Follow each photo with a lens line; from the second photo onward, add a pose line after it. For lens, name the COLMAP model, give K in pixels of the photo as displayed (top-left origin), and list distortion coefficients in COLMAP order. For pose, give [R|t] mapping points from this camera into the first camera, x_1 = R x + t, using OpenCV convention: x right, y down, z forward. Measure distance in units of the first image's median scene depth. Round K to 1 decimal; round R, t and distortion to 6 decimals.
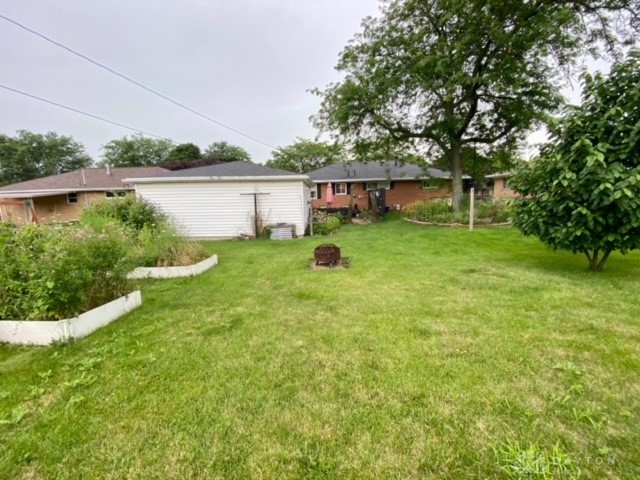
lens RADIAL K [[259.3, 0, 319.2], [0, 259.3, 240.3], [0, 0, 1]] dist [-0.000986, -0.000033]
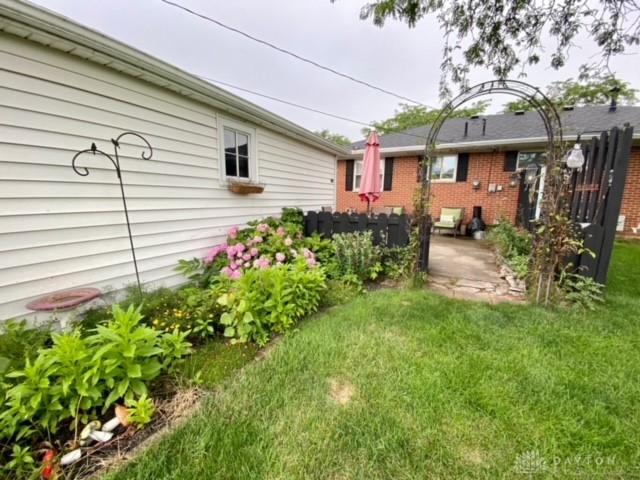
lens RADIAL K [[259.3, 0, 321.0], [0, 259.3, 239.9], [0, 0, 1]] dist [-0.000986, -0.000033]
pose [[0.895041, 0.105373, -0.433357, 0.103104], [-0.104496, 0.994187, 0.025918, -0.074200], [0.433569, 0.022086, 0.900850, 0.542079]]
